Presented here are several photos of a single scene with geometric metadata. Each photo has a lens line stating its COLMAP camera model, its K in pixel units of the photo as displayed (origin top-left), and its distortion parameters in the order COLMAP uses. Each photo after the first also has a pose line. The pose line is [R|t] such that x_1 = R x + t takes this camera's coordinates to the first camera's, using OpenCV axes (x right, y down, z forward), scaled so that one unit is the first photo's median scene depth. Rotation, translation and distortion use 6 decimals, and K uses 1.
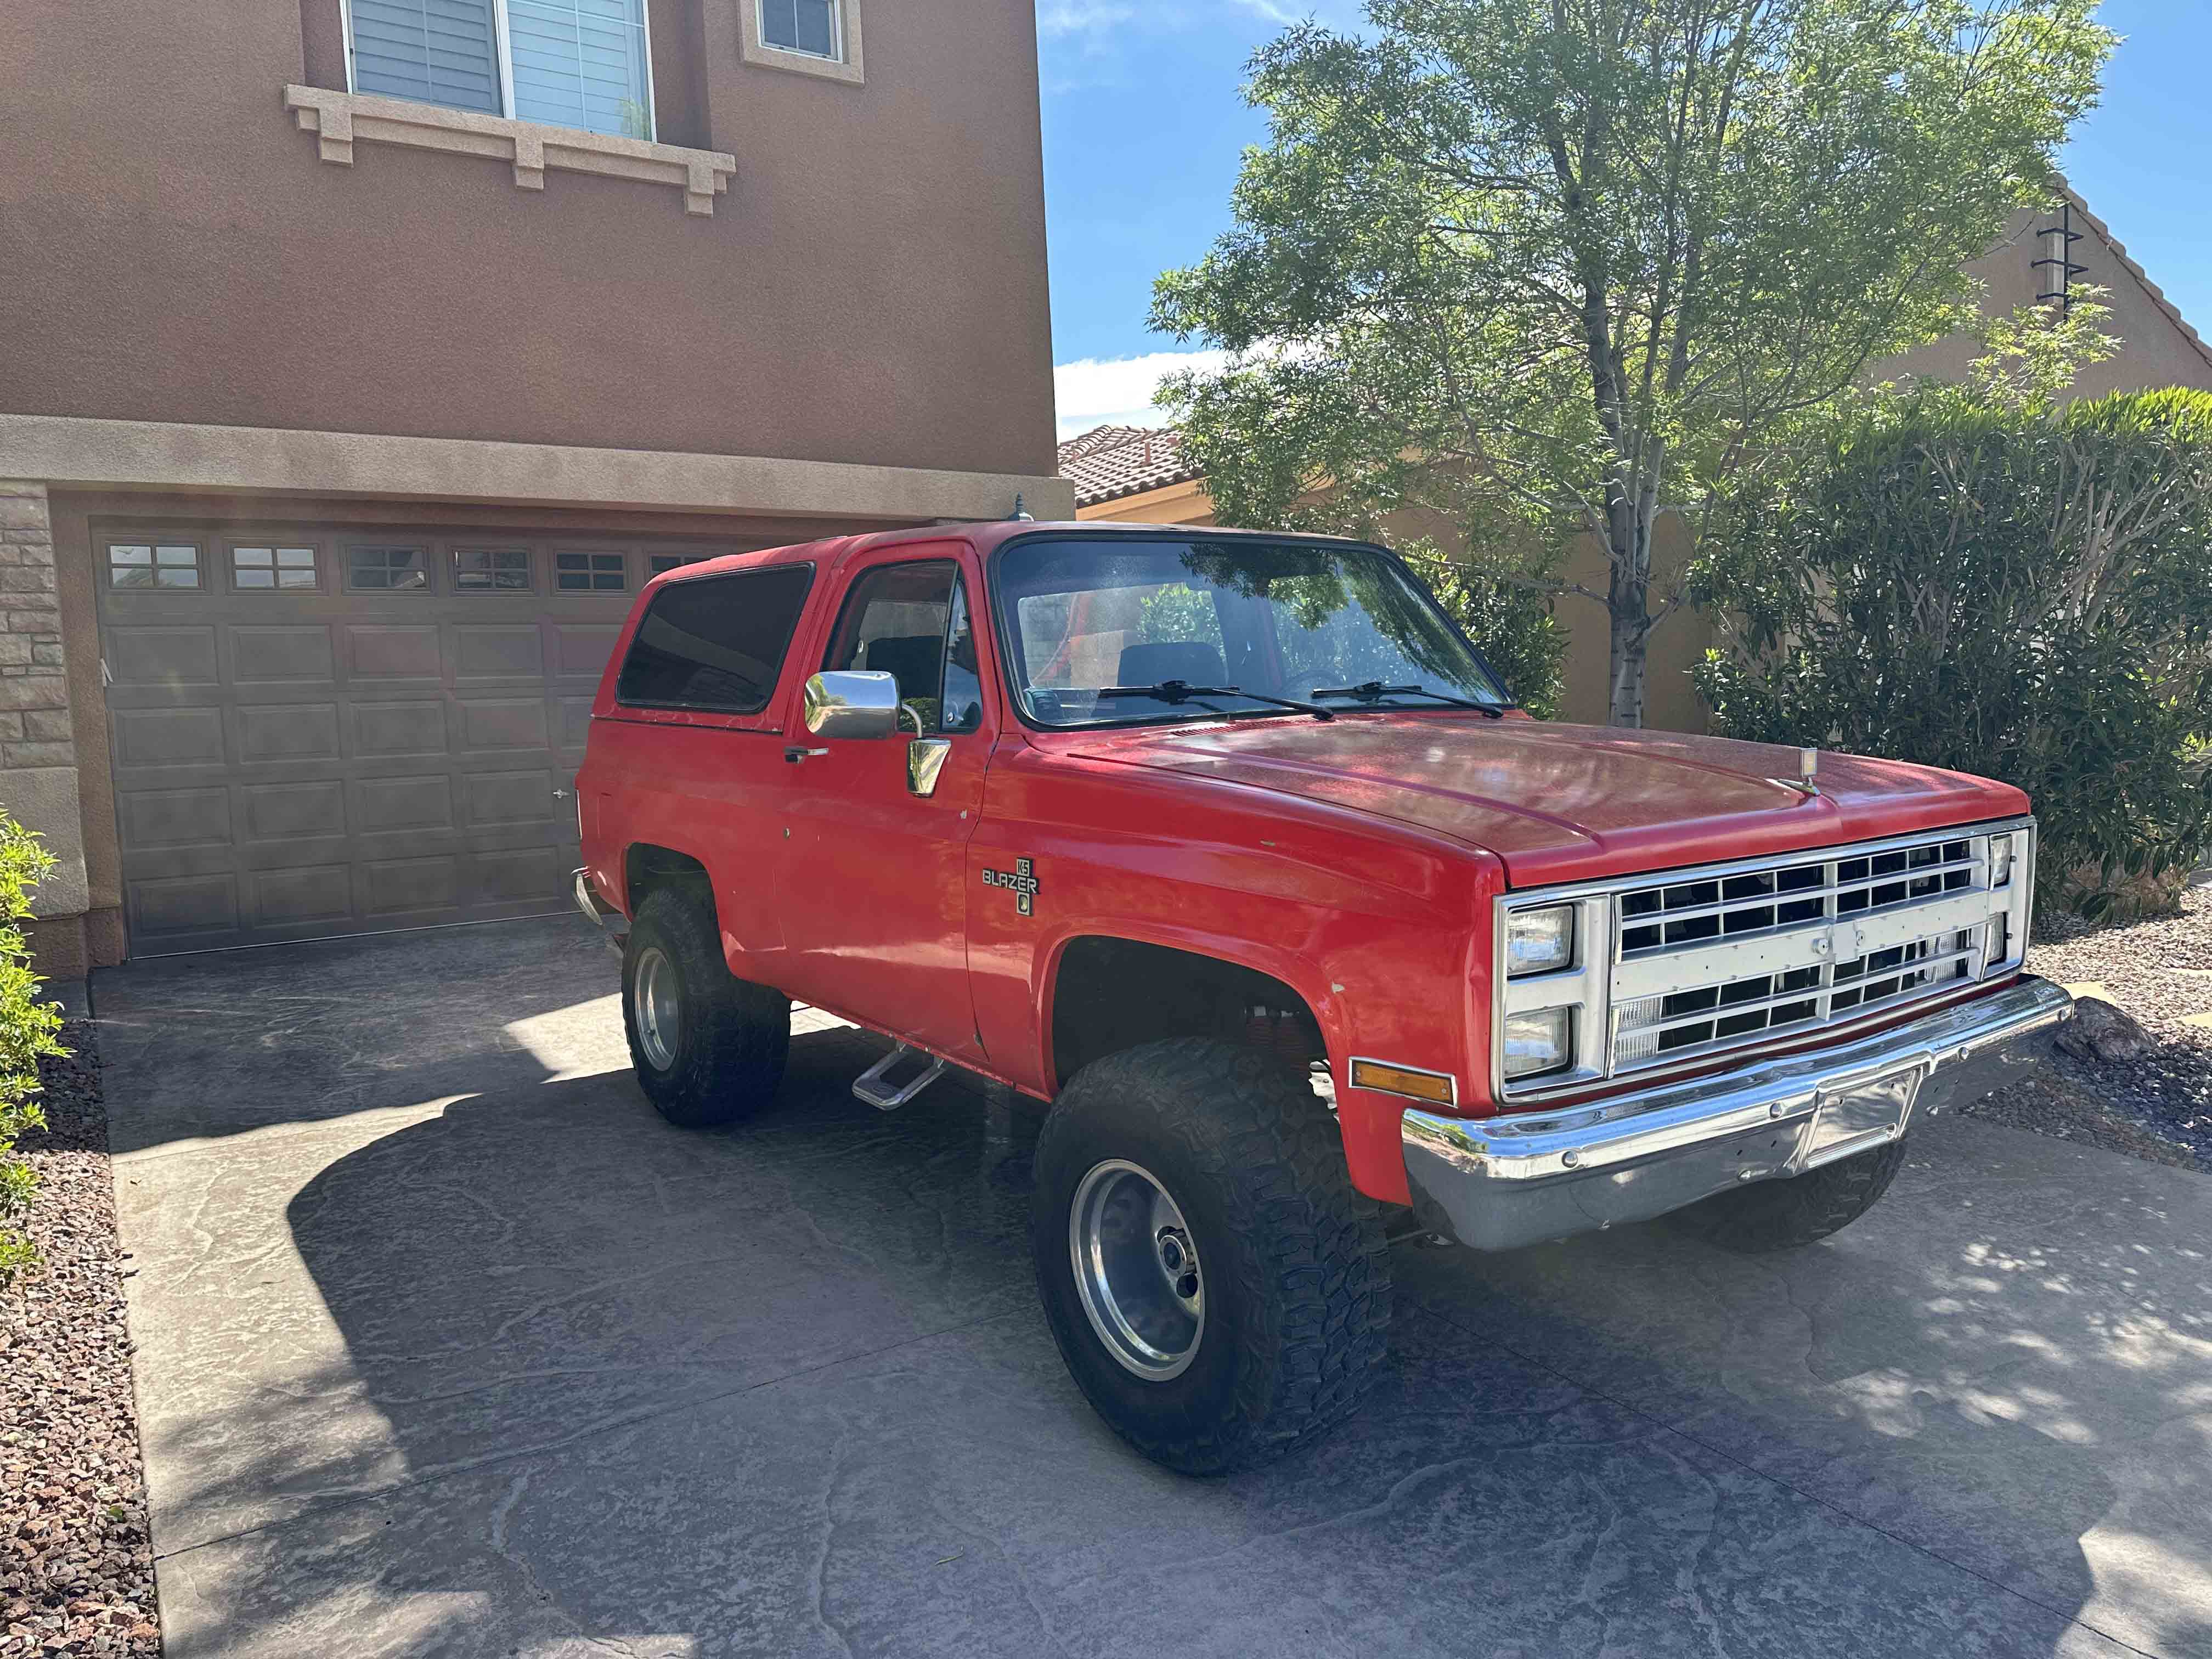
lens RADIAL K [[1537.1, 0, 1098.0], [0, 1537.1, 827.4], [0, 0, 1]] dist [0.027015, -0.033289]
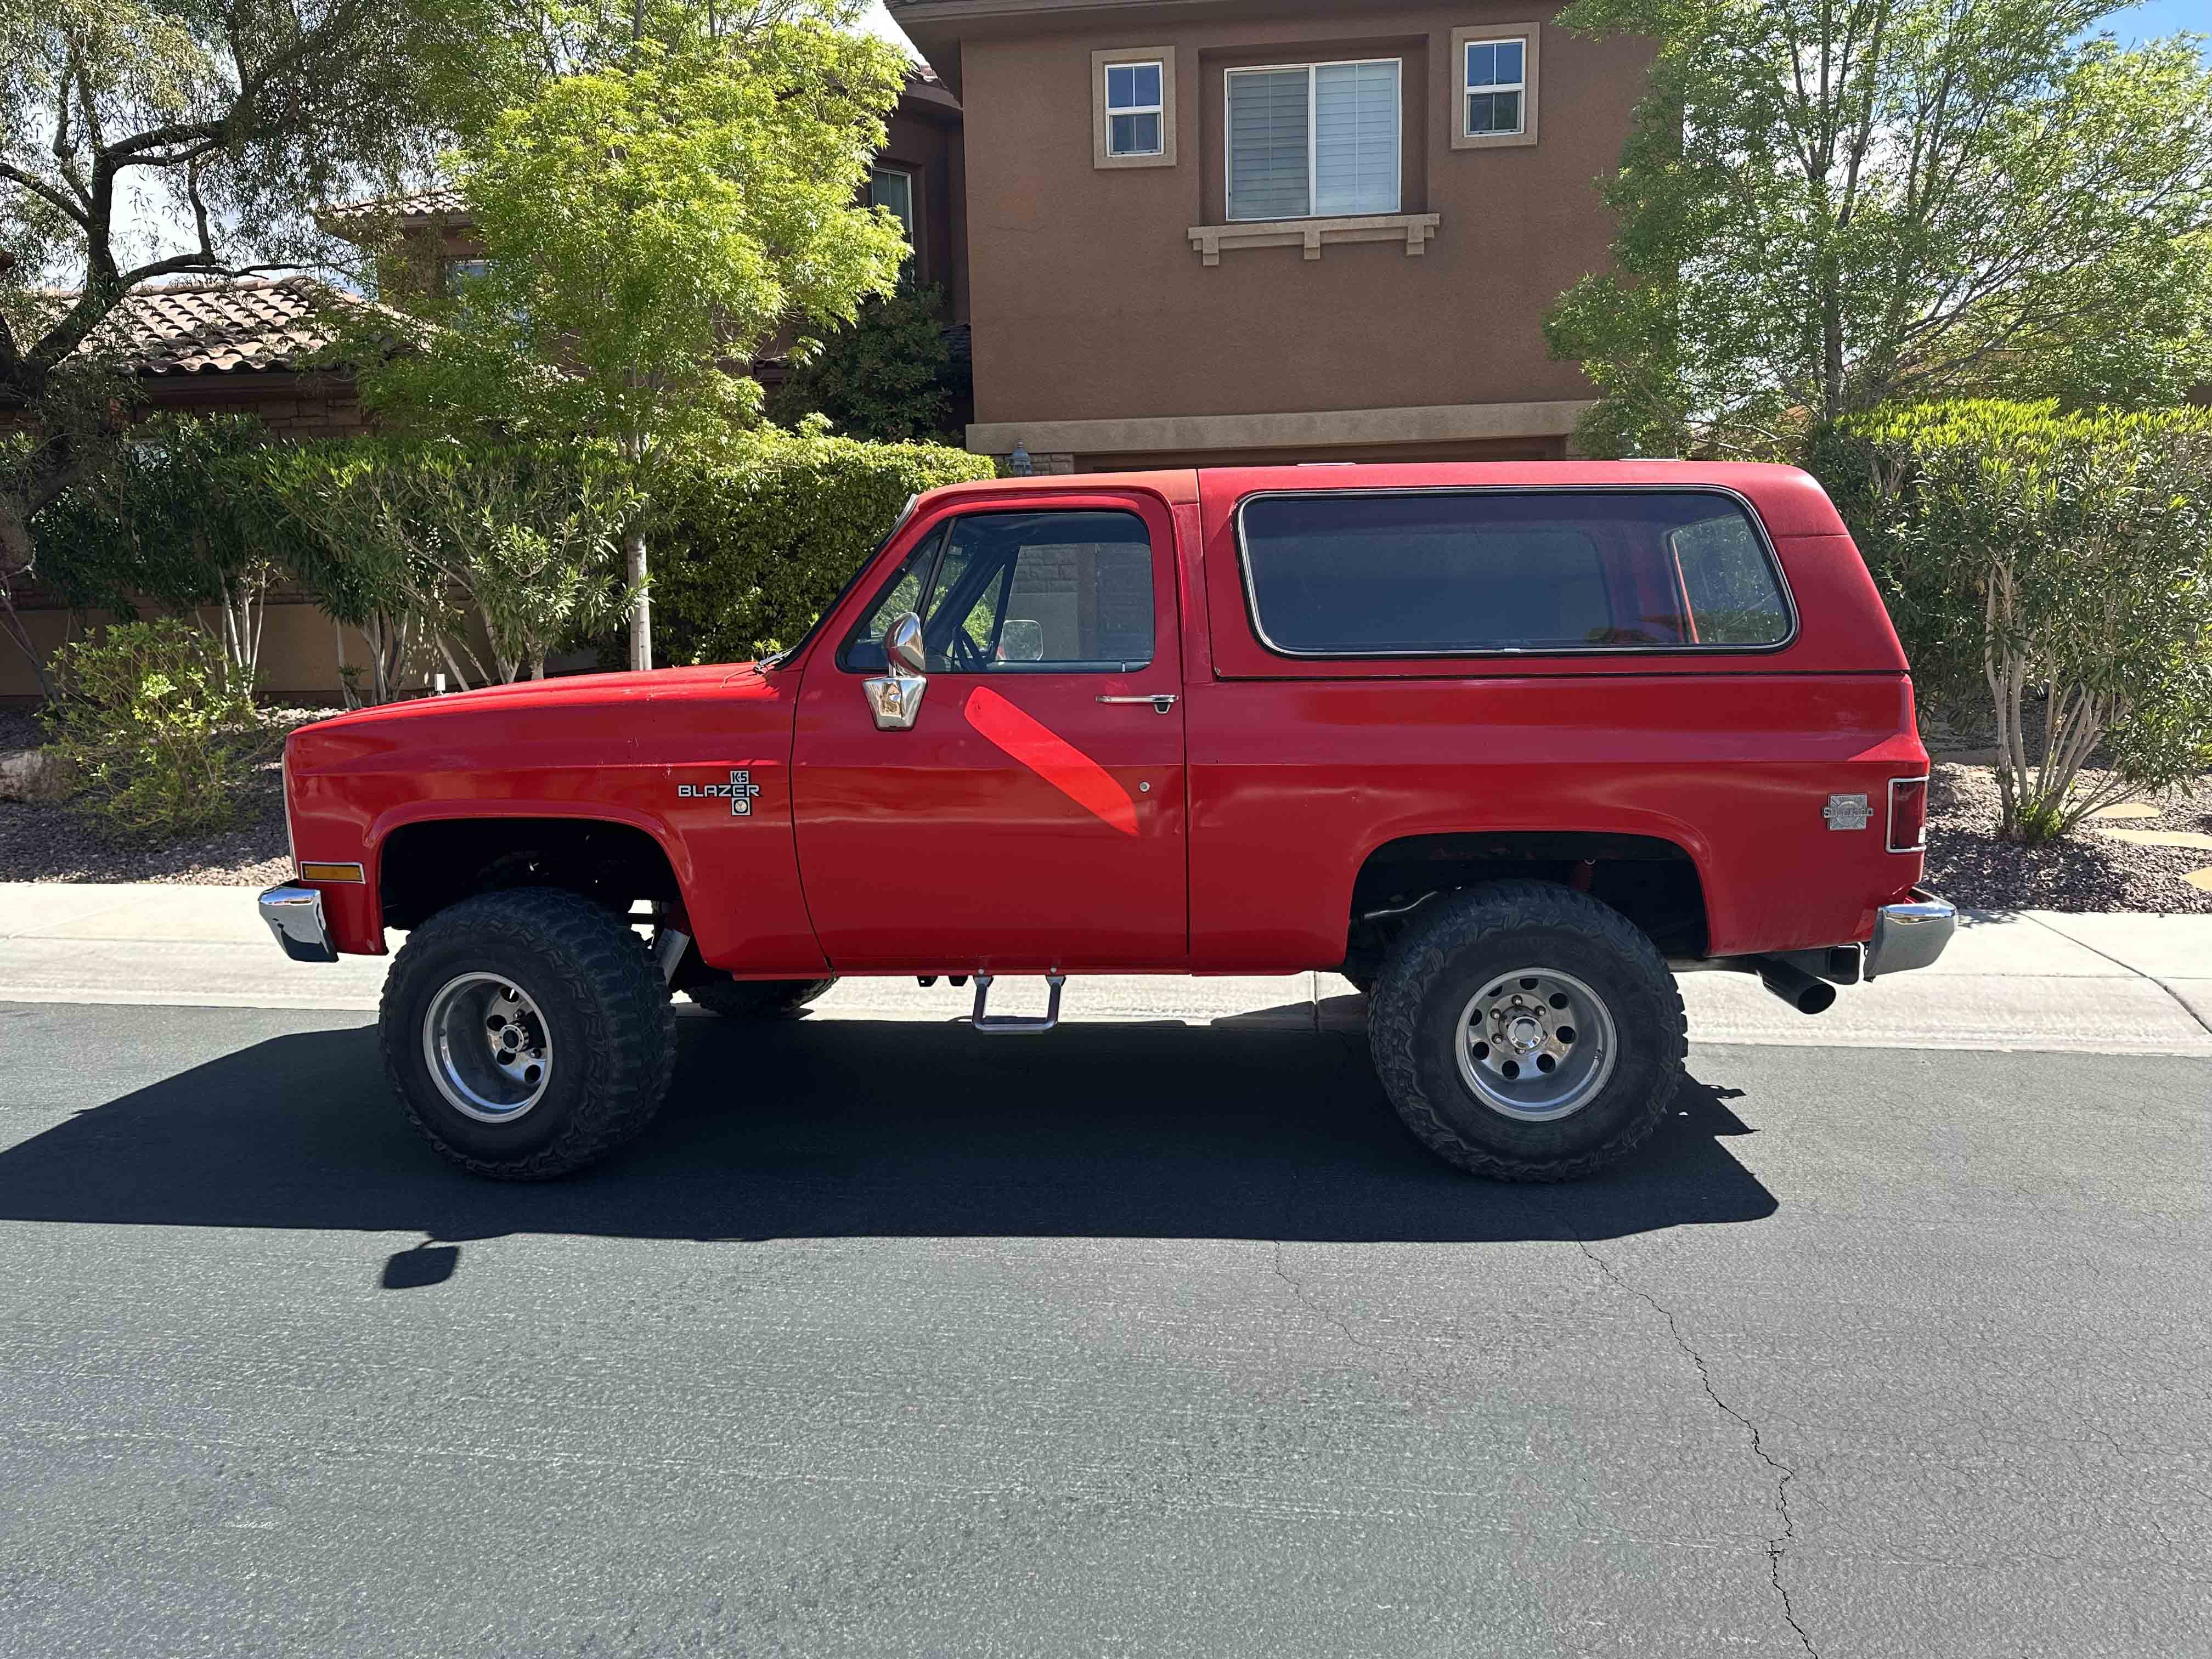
lens RADIAL K [[1537.1, 0, 1108.6], [0, 1537.1, 852.5], [0, 0, 1]] dist [0.027015, -0.033289]
pose [[0.759187, 0.143127, -0.634940, 1.560768], [-0.064829, 0.987300, 0.145040, 0.011623], [0.647635, -0.068950, 0.758824, -1.203869]]
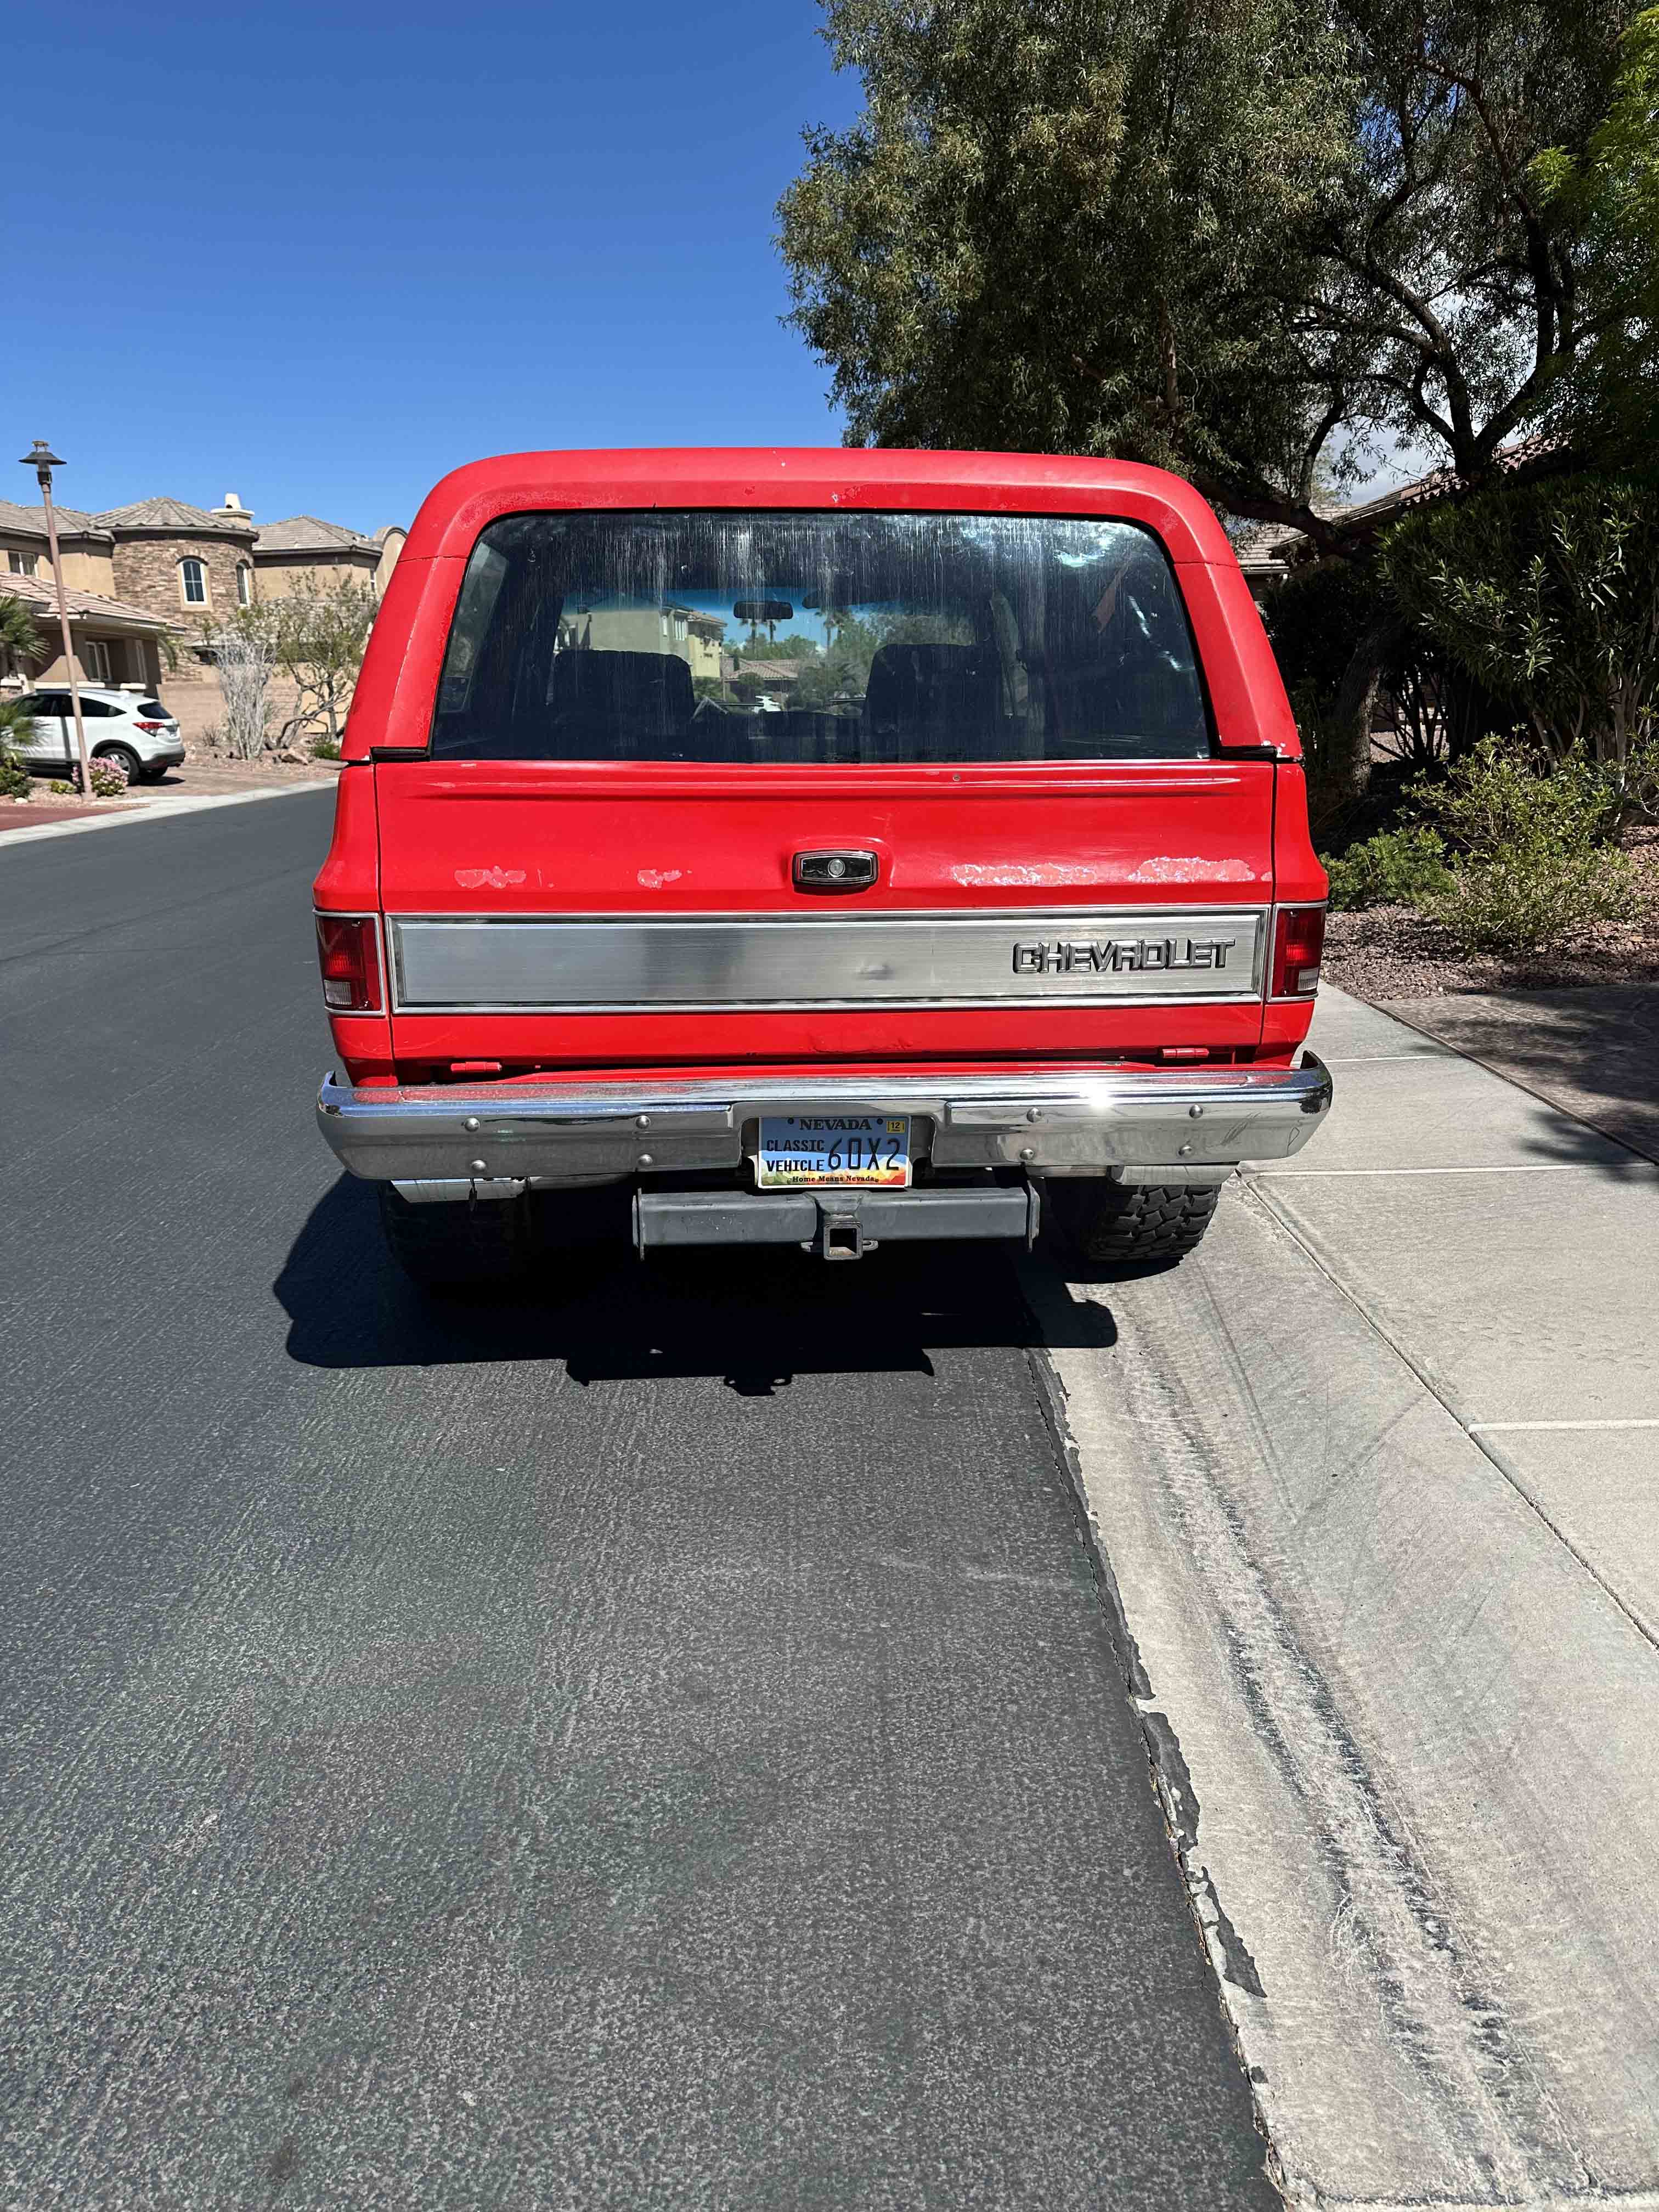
lens RADIAL K [[1537.1, 0, 807.5], [0, 1537.1, 1124.1], [0, 0, 1]] dist [0.027015, -0.033289]
pose [[-0.558834, 0.271373, -0.783621, 1.797072], [-0.003252, 0.944217, 0.329308, -0.069116], [0.829273, 0.186577, -0.526778, 0.567542]]
